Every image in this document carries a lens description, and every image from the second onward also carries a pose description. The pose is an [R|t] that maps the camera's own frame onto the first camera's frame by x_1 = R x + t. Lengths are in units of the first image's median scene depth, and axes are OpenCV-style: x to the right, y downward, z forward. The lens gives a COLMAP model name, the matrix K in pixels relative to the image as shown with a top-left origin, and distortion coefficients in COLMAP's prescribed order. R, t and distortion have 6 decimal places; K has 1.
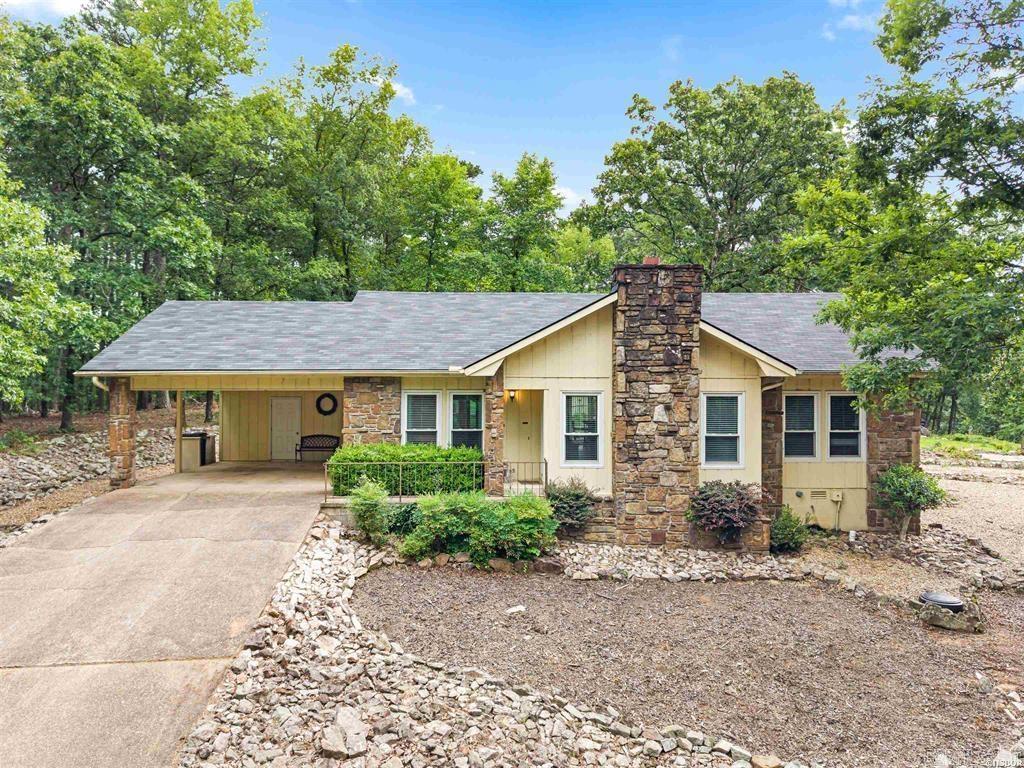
lens RADIAL K [[700.4, 0, 518.1], [0, 700.4, 388.1], [0, 0, 1]] dist [0.023323, -0.021840]
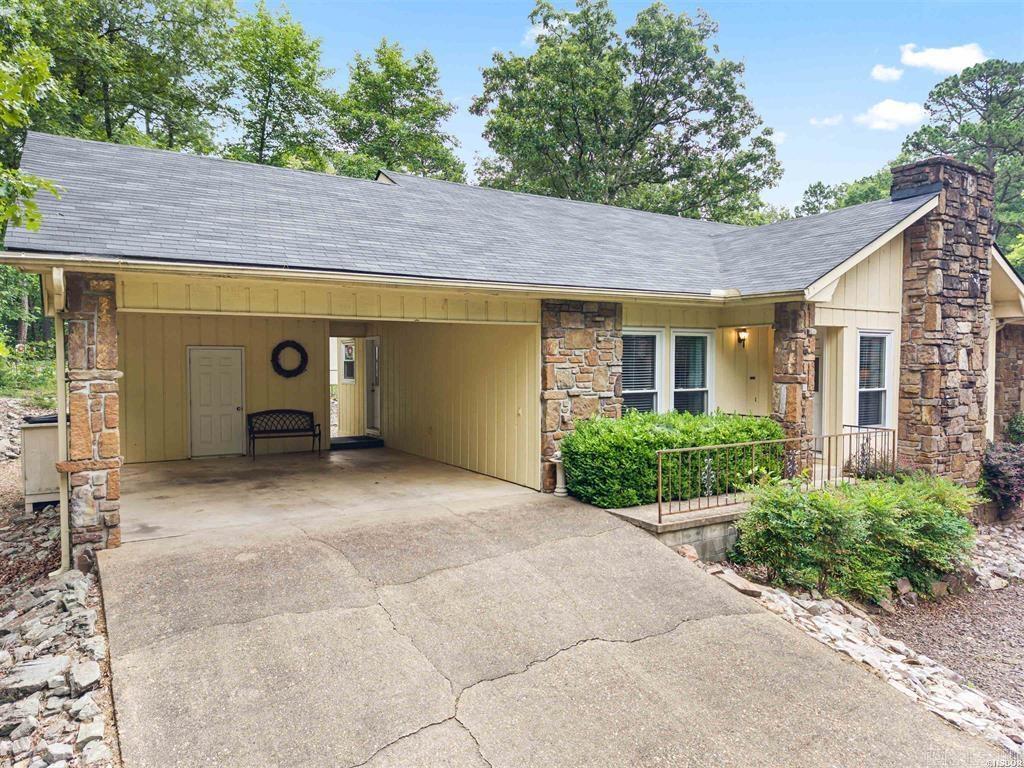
lens RADIAL K [[700.4, 0, 517.6], [0, 700.4, 384.4], [0, 0, 1]] dist [0.023323, -0.021840]
pose [[0.859930, -0.019193, 0.510051, -0.619728], [0.000590, 0.999329, 0.036610, 0.034830], [-0.510411, -0.031181, 0.859365, 0.578873]]
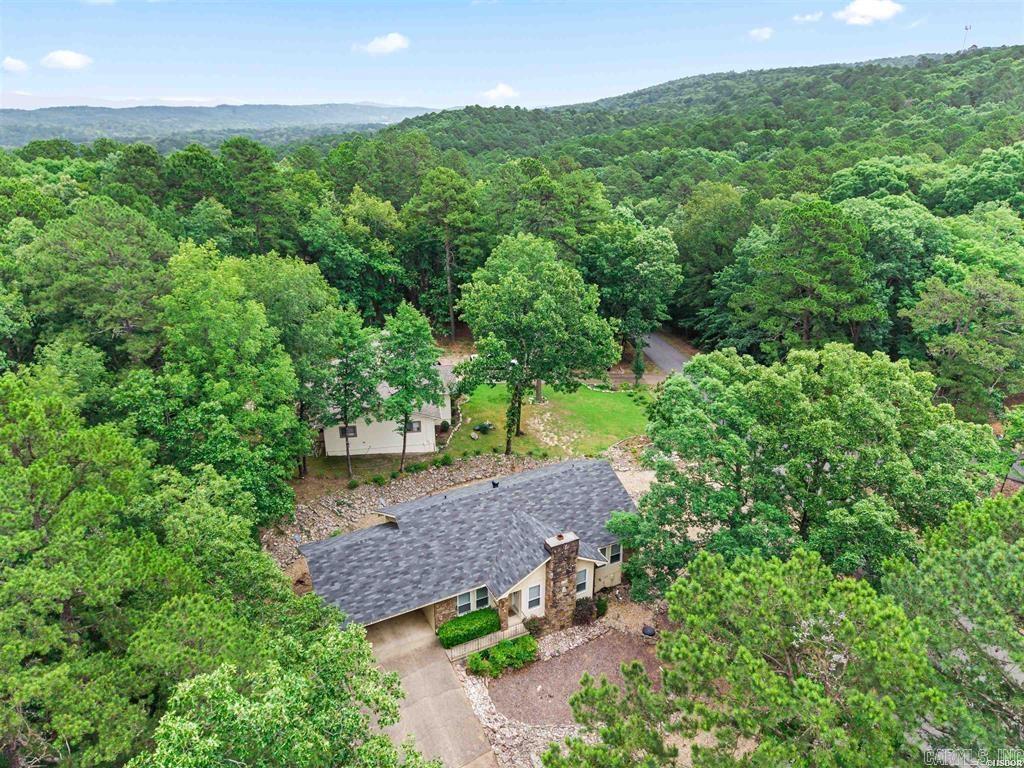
lens RADIAL K [[700.4, 0, 512.9], [0, 700.4, 382.0], [0, 0, 1]] dist [0.023323, -0.021840]
pose [[0.905555, -0.156615, 0.394262, -0.907506], [0.001585, 0.930602, 0.366029, -1.683083], [-0.424227, -0.330834, 0.842959, -0.916250]]
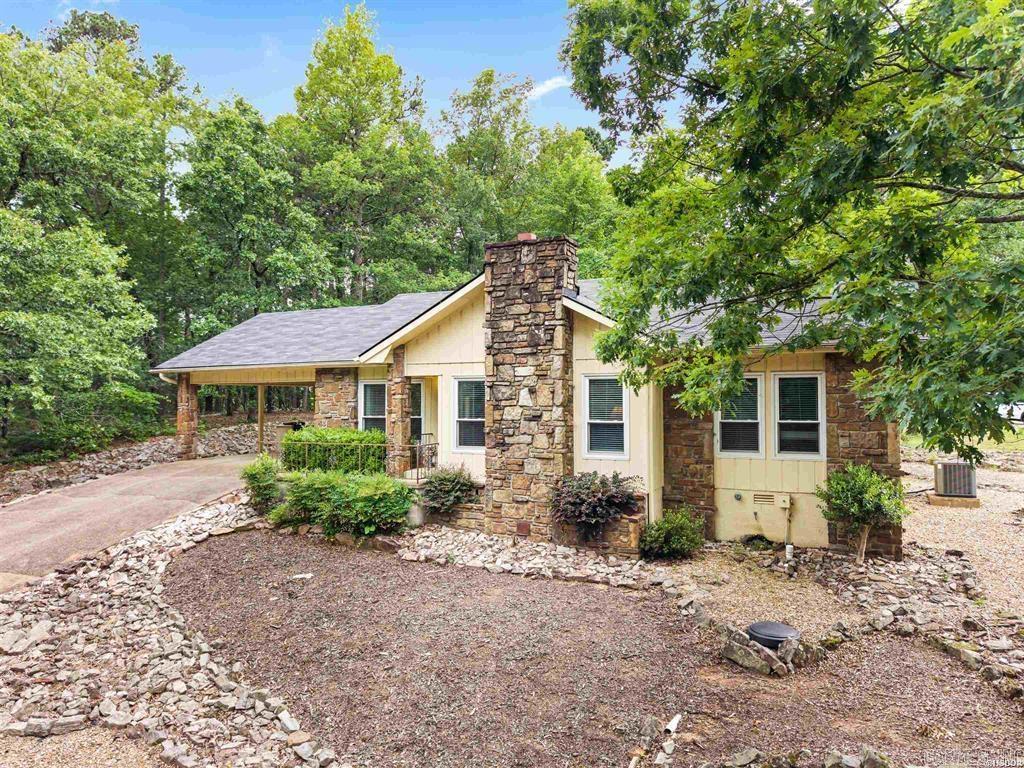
lens RADIAL K [[700.4, 0, 520.4], [0, 700.4, 381.9], [0, 0, 1]] dist [0.023323, -0.021840]
pose [[0.885333, -0.016837, -0.464653, 0.634780], [0.006710, 0.999703, -0.023440, 0.037492], [0.464909, 0.017634, 0.885183, 0.160097]]
